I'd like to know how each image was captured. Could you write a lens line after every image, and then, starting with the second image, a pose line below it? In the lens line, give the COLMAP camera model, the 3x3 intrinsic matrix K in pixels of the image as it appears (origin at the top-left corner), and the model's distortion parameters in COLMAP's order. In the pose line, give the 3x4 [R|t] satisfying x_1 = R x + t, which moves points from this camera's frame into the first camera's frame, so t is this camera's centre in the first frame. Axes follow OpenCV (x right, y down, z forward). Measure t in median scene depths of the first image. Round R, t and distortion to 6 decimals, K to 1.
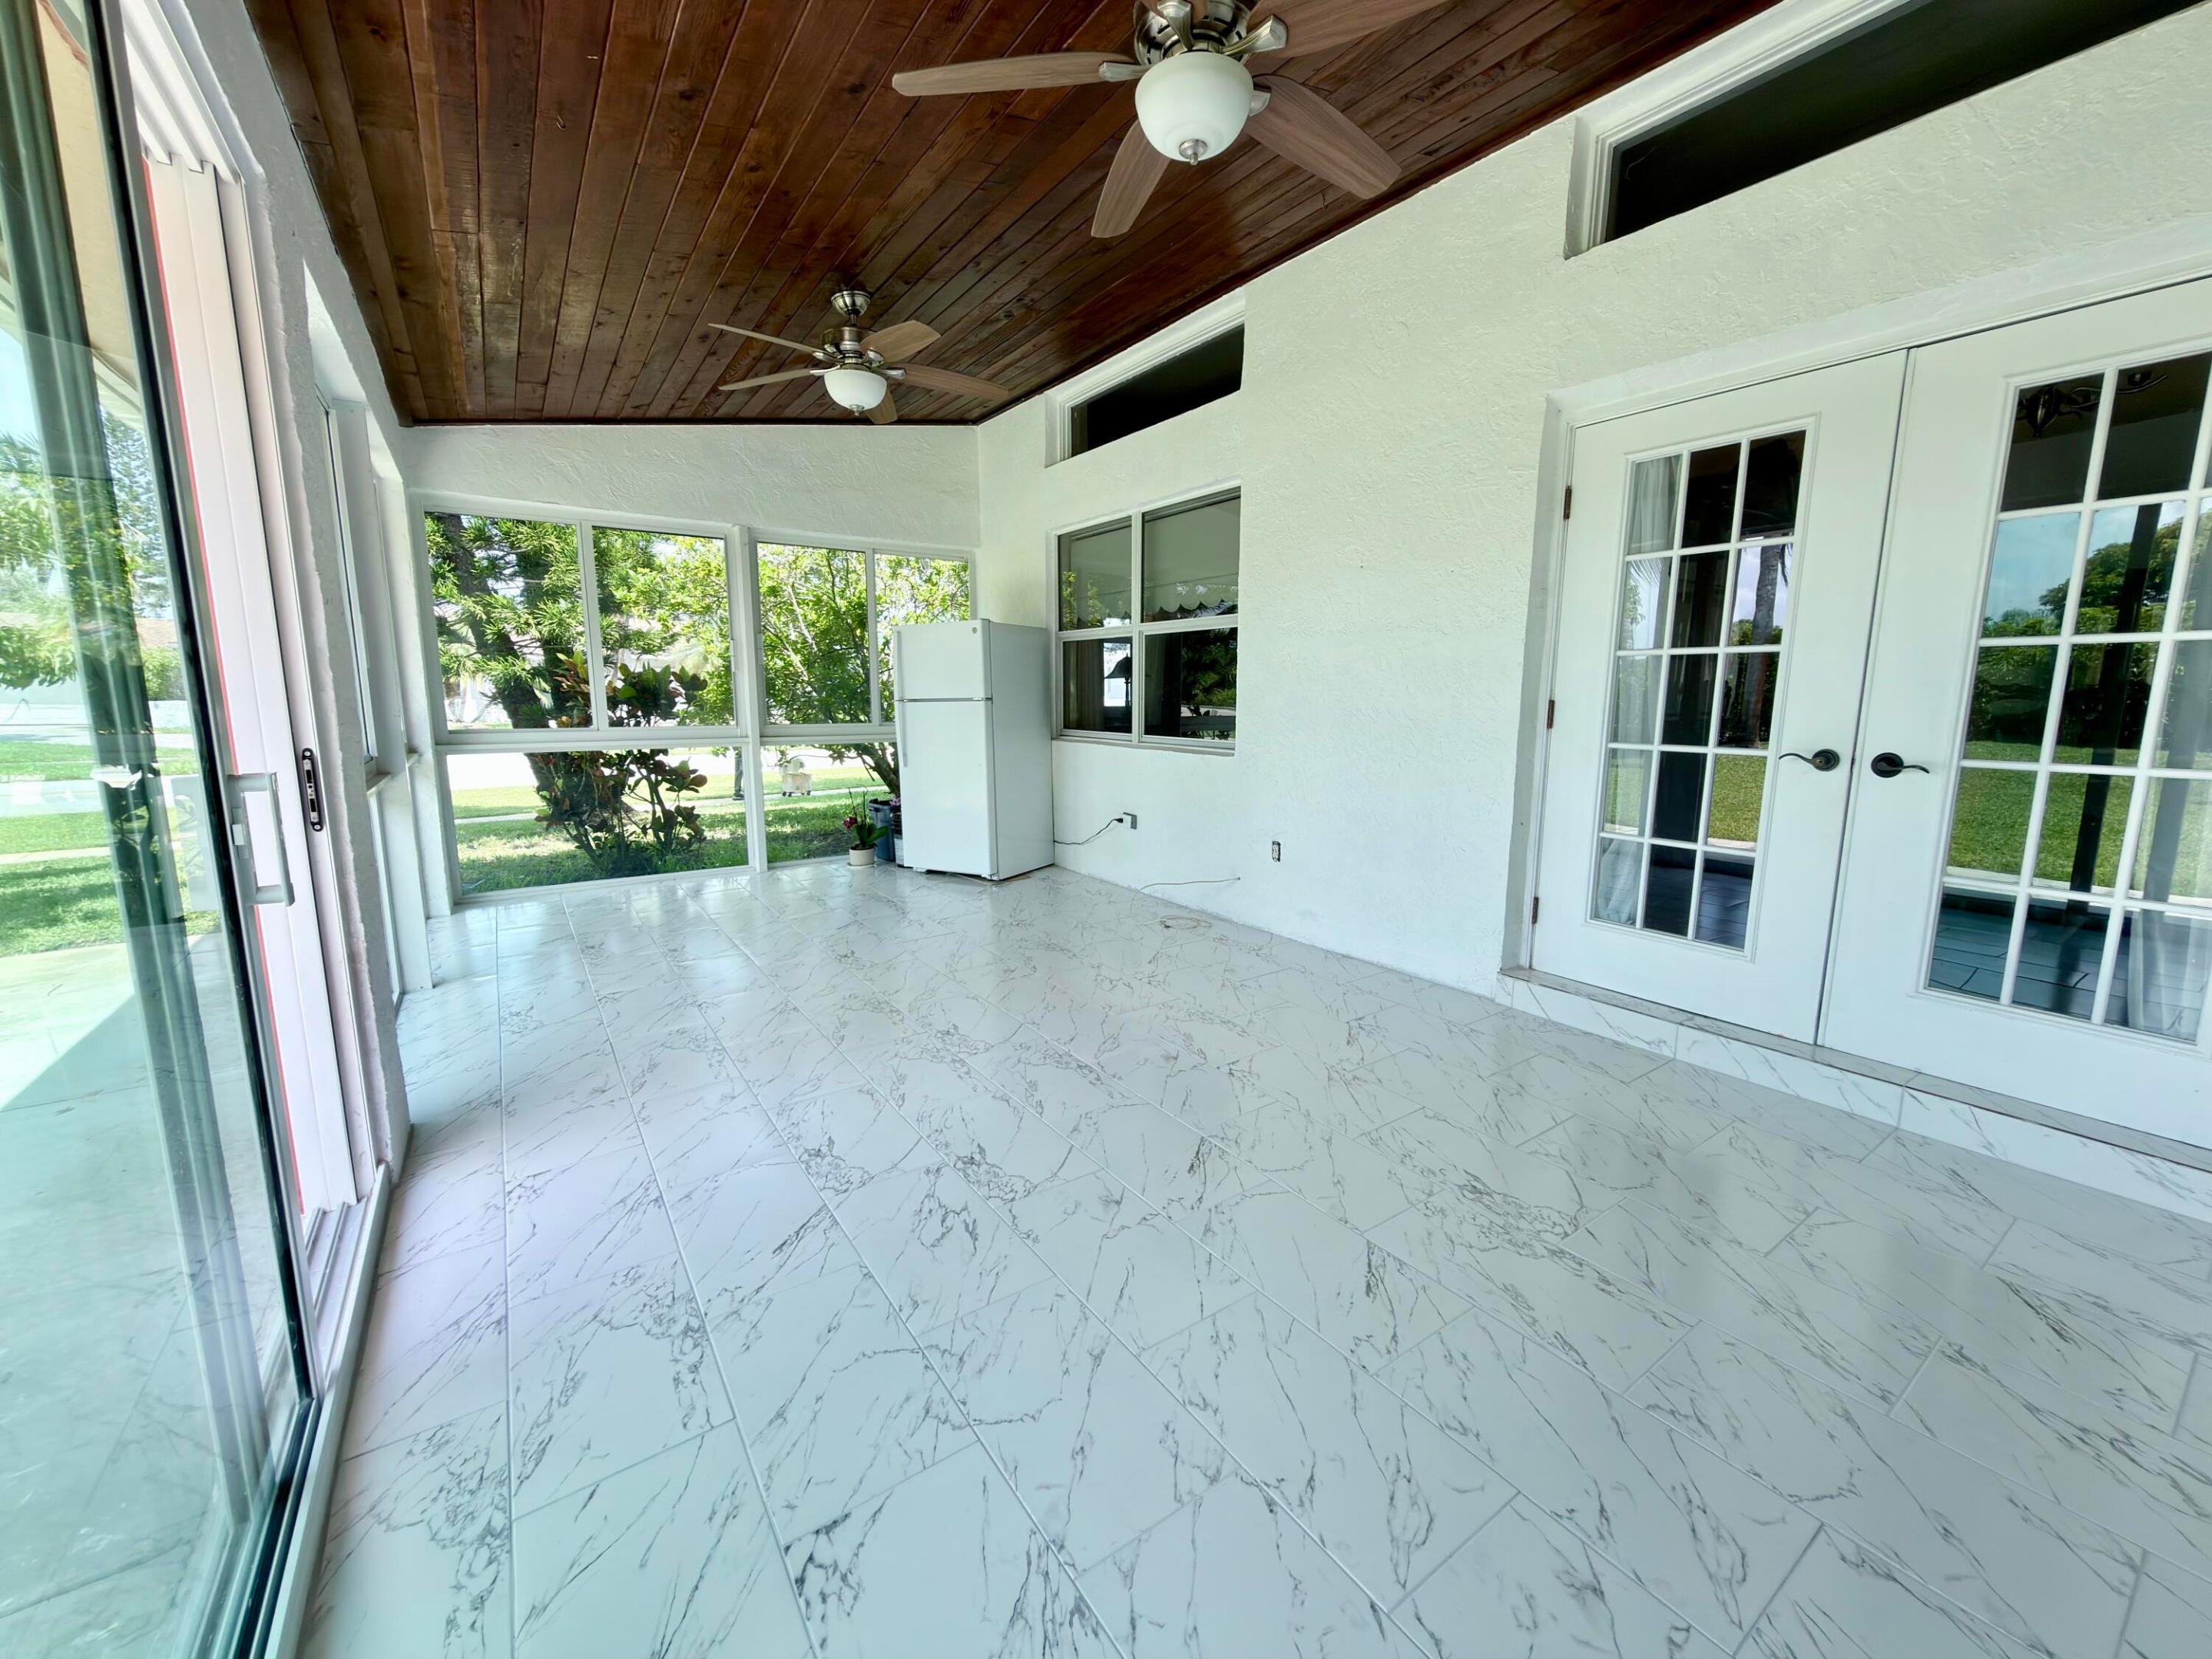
lens RADIAL K [[875.1, 0, 1106.0], [0, 875.1, 829.5], [0, 0, 1]] dist [-0.000575, -0.000584]
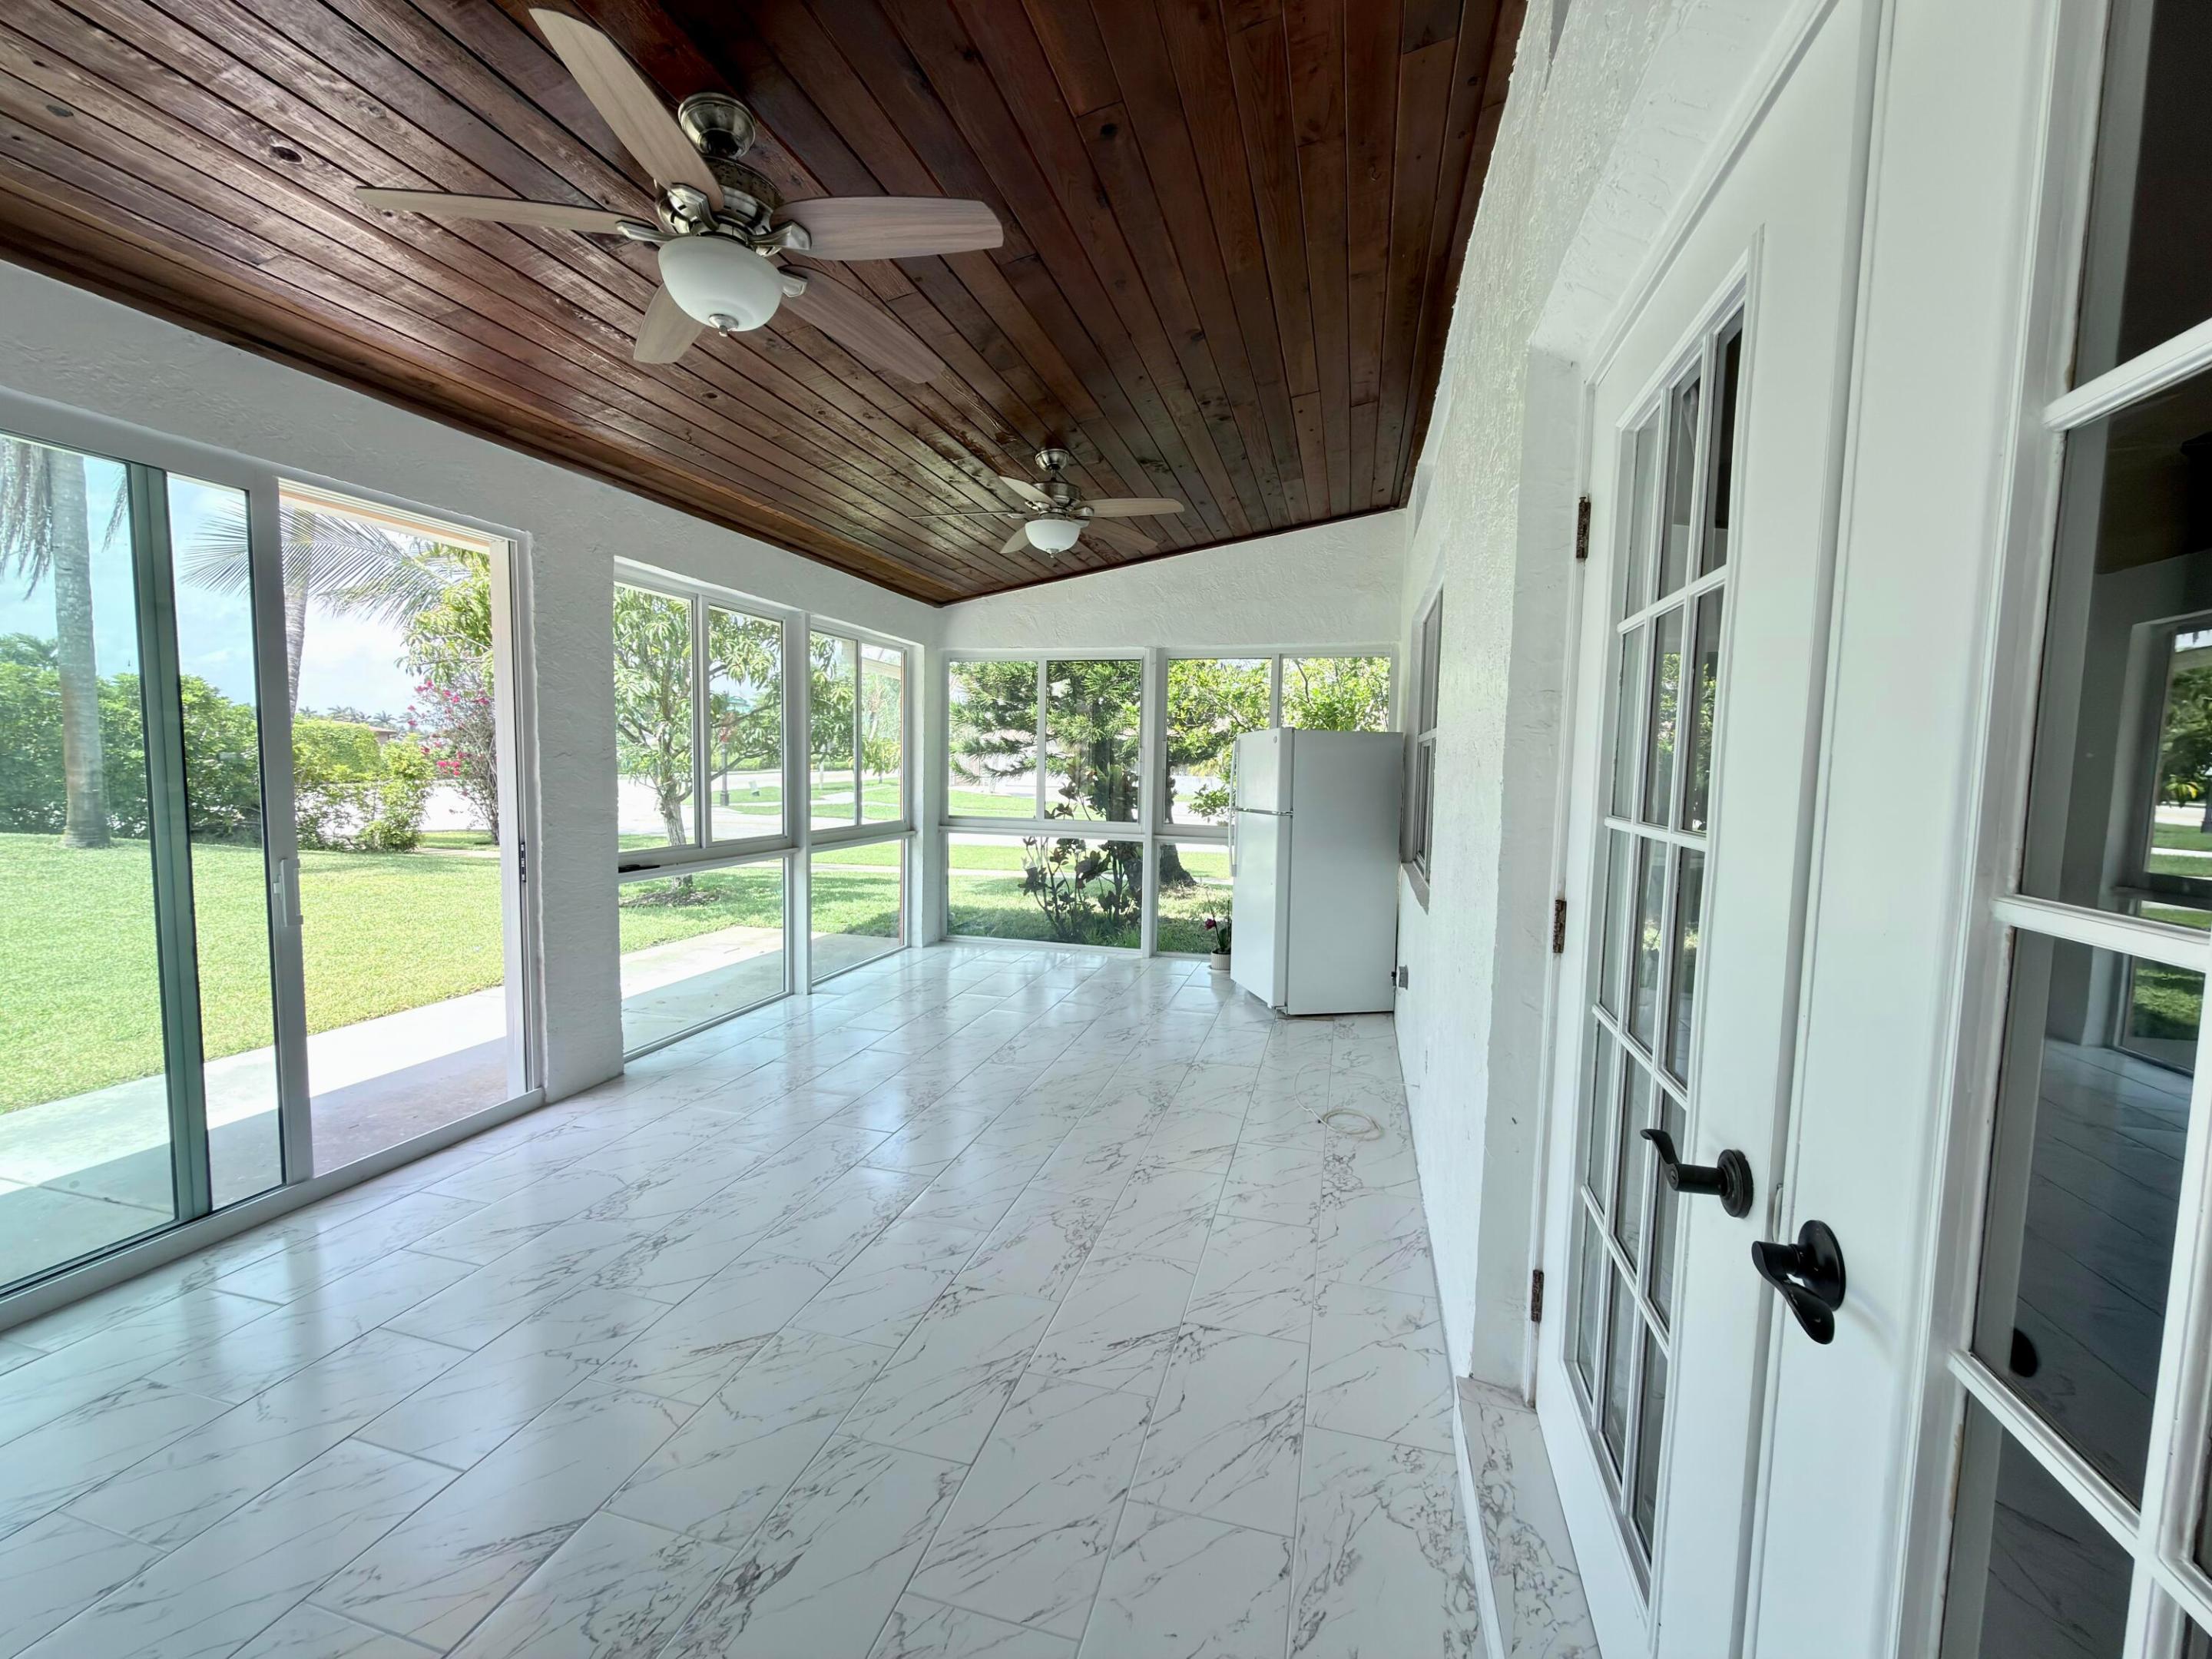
lens RADIAL K [[875.1, 0, 1106.0], [0, 875.1, 829.5], [0, 0, 1]] dist [-0.000575, -0.000584]
pose [[0.641358, 0.068565, -0.764172, 0.738186], [-0.136165, 0.990360, -0.025422, -0.140284], [0.755062, 0.120358, 0.644511, 0.460581]]
